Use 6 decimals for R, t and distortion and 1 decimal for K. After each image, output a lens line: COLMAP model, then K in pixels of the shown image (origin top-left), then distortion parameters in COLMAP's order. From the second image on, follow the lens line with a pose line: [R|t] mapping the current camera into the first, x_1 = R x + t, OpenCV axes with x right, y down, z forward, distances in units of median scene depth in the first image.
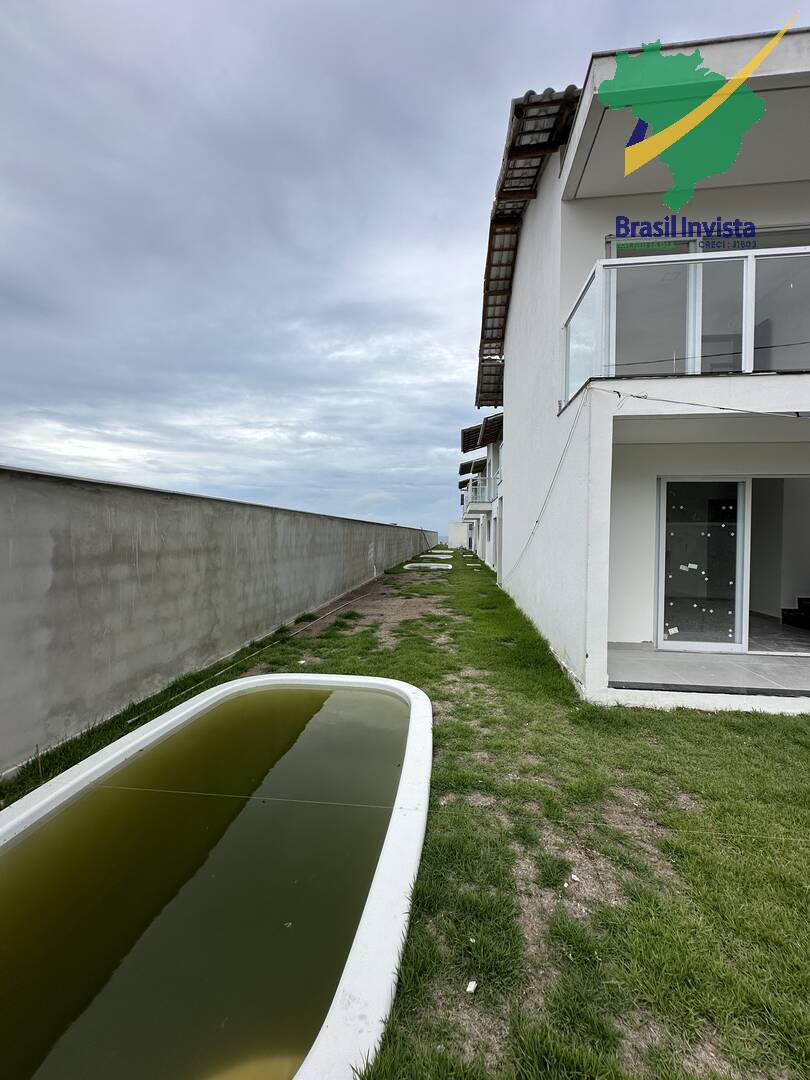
lens RADIAL K [[430.8, 0, 405.6], [0, 430.8, 540.7], [0, 0, 1]] dist [-0.002792, 0.000508]
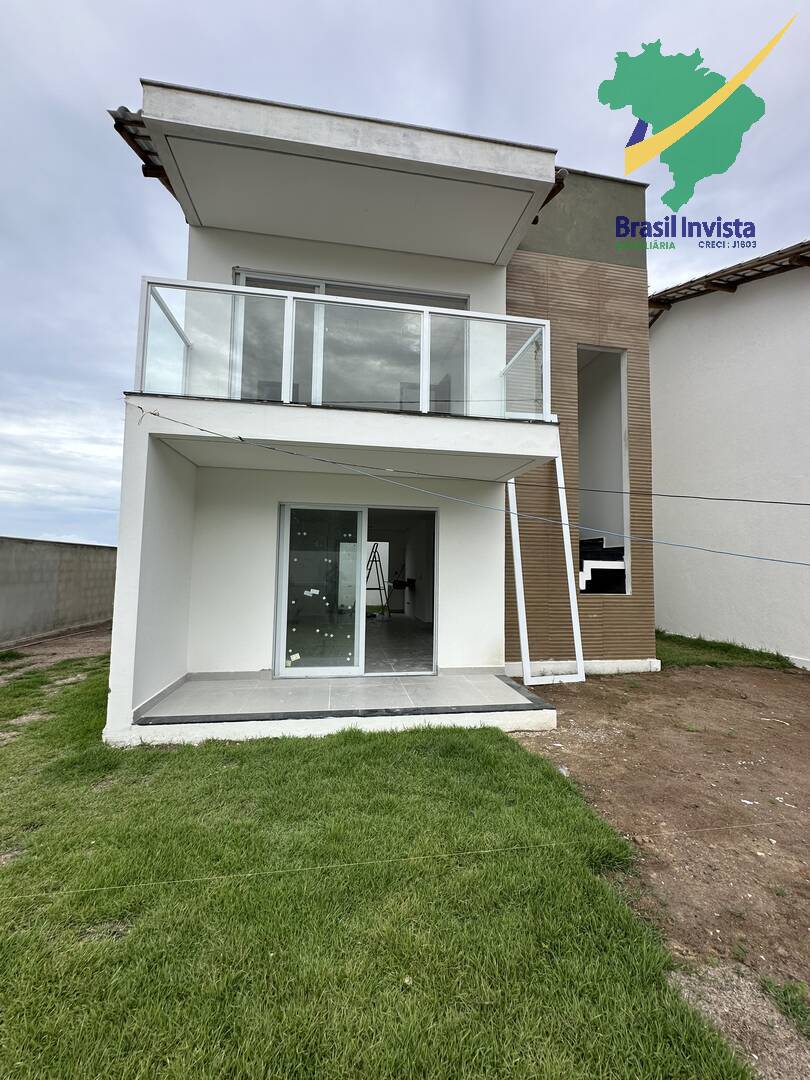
lens RADIAL K [[430.8, 0, 405.6], [0, 430.8, 540.7], [0, 0, 1]] dist [-0.002792, 0.000508]
pose [[0.961343, 0.023149, 0.274377, 0.695753], [-0.002519, 0.997158, -0.075302, 0.018194], [-0.275341, 0.071700, 0.958669, -0.053032]]
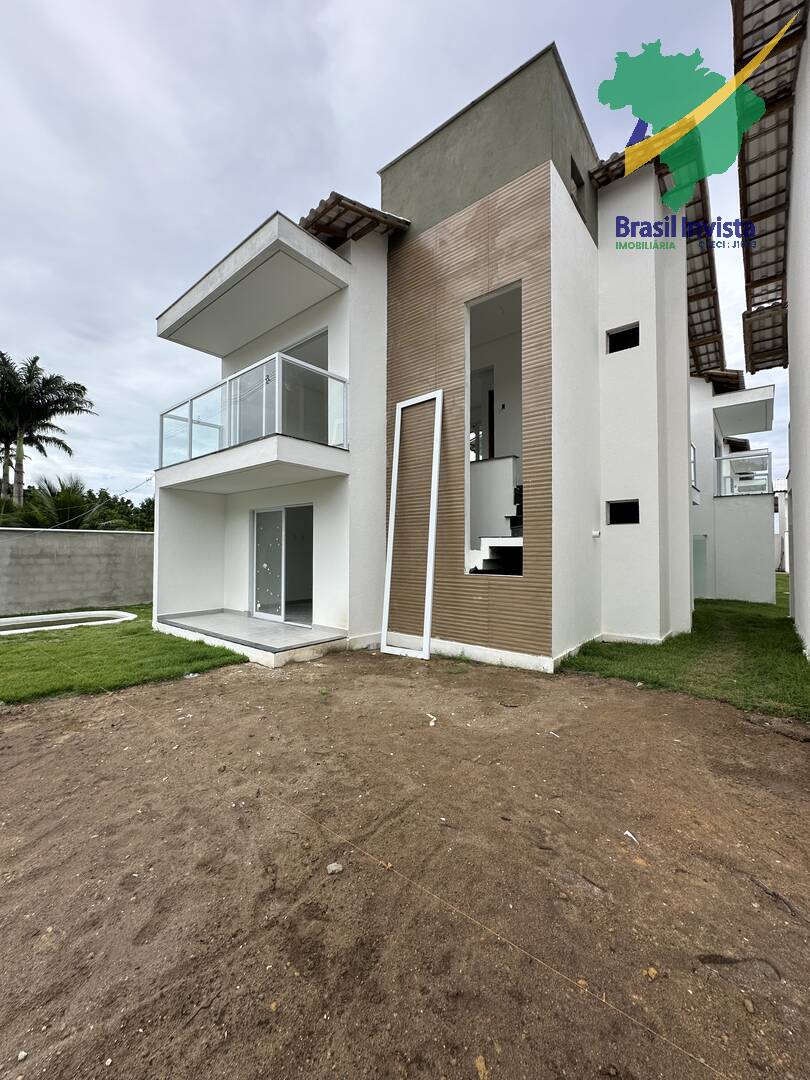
lens RADIAL K [[430.8, 0, 405.6], [0, 430.8, 540.7], [0, 0, 1]] dist [-0.002792, 0.000508]
pose [[0.839459, -0.020579, -0.543033, 2.308521], [-0.003434, 0.999062, -0.043169, 0.042686], [0.543412, 0.038103, 0.838601, -0.062052]]
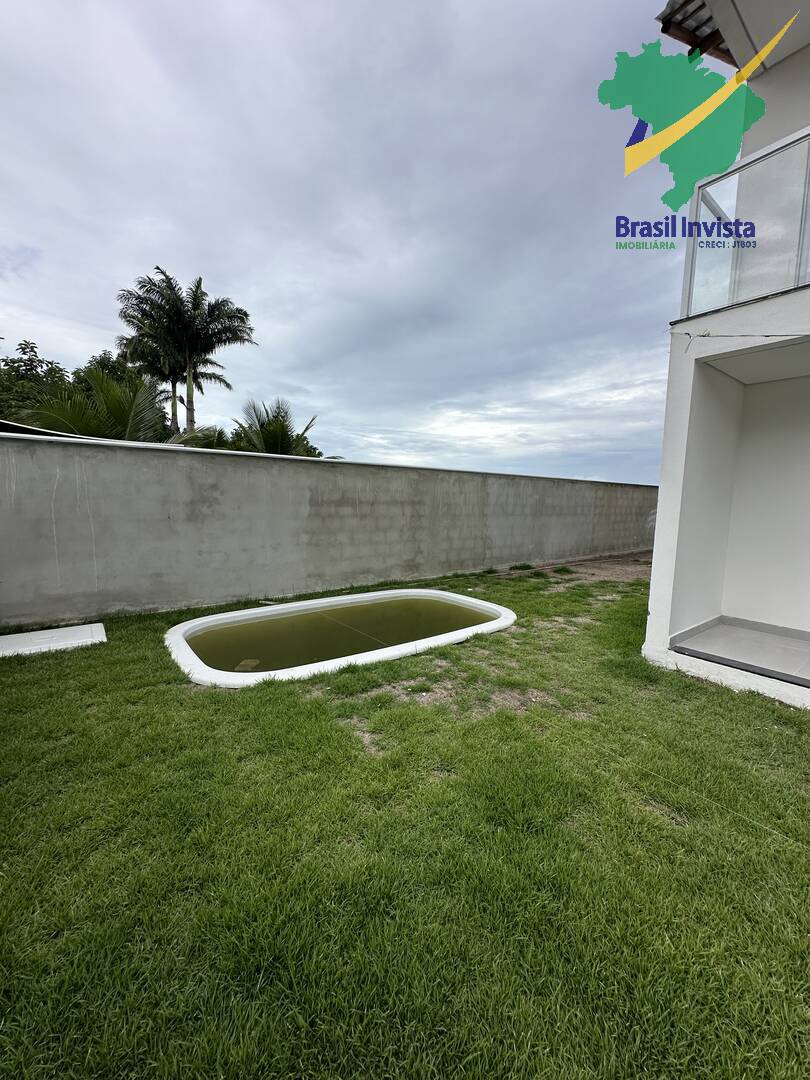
lens RADIAL K [[430.8, 0, 405.6], [0, 430.8, 540.7], [0, 0, 1]] dist [-0.002792, 0.000508]
pose [[0.702642, 0.080530, -0.706972, 0.651571], [-0.028067, 0.995938, 0.085551, 0.028850], [0.710990, -0.040270, 0.702048, -0.079349]]
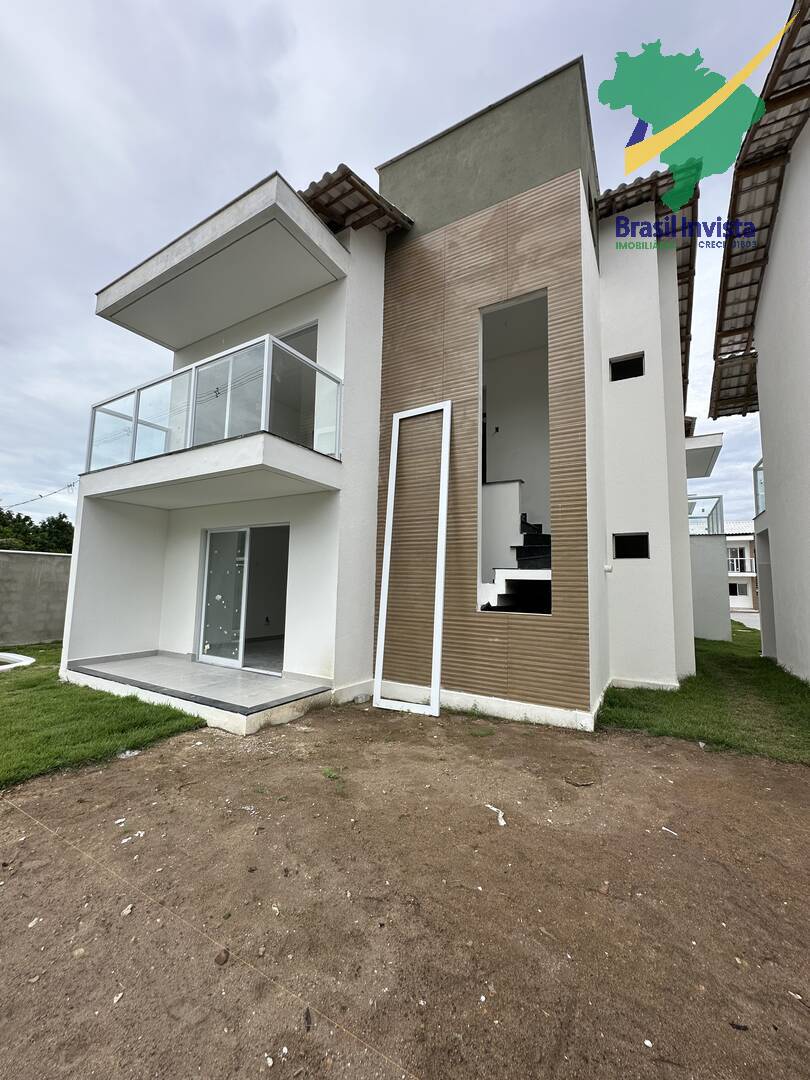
lens RADIAL K [[430.8, 0, 405.6], [0, 430.8, 540.7], [0, 0, 1]] dist [-0.002792, 0.000508]
pose [[0.915413, -0.030584, -0.401352, 2.007320], [-0.019475, 0.992576, -0.120056, 0.042954], [0.402044, 0.117717, 0.908022, 0.032737]]
